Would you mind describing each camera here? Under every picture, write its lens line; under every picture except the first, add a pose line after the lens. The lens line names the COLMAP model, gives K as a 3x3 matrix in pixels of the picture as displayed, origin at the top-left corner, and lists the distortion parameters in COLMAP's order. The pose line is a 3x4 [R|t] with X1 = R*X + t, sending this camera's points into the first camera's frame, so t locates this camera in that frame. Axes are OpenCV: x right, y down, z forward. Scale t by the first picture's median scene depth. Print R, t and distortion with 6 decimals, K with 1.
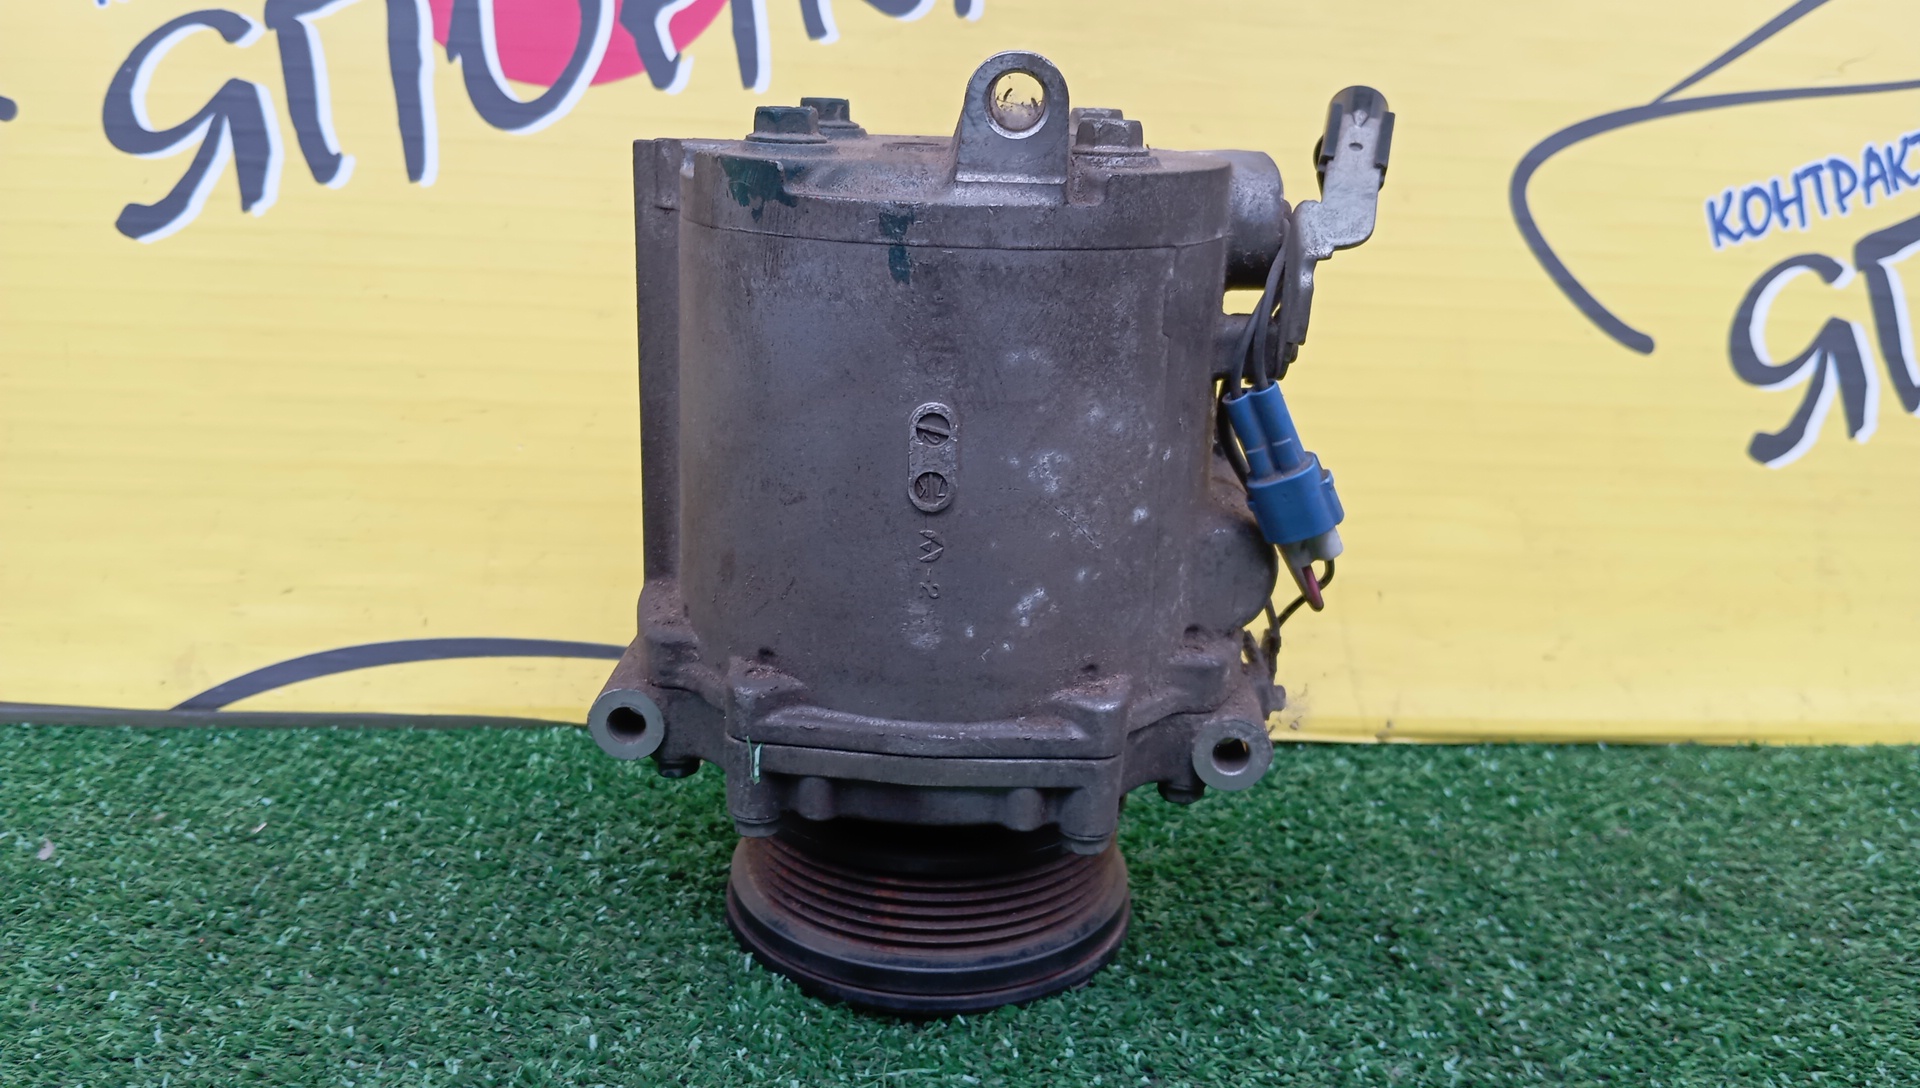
lens RADIAL K [[1518.1, 0, 960.0], [0, 1518.1, 544.0], [0, 0, 1]] dist [0.048017, -0.148639]
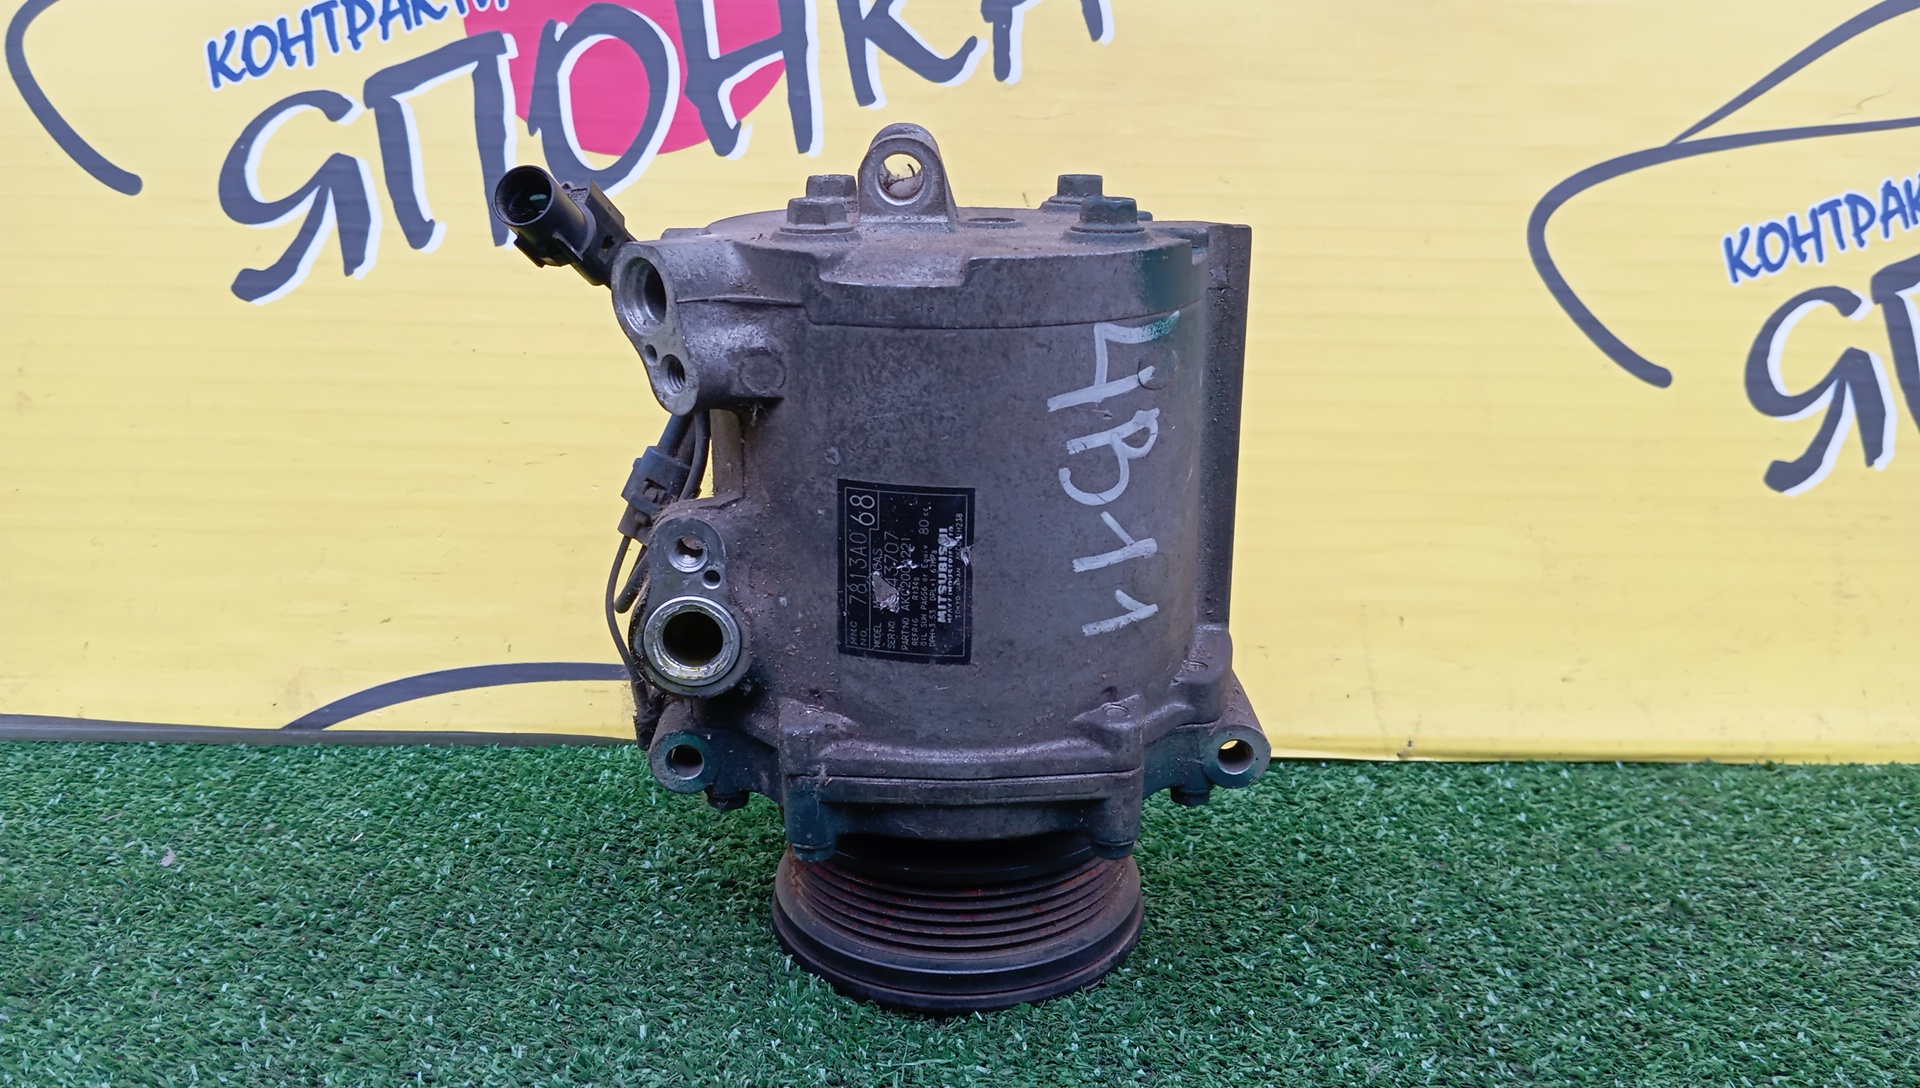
lens RADIAL K [[1542.8, 0, 999.9], [0, 1542.8, 532.7], [0, 0, 1]] dist [0.073007, -0.201419]
pose [[0.998370, -0.006070, -0.056748, 0.077262], [0.005560, 0.999943, -0.009146, -0.024079], [0.056801, 0.008816, 0.998347, -0.110712]]
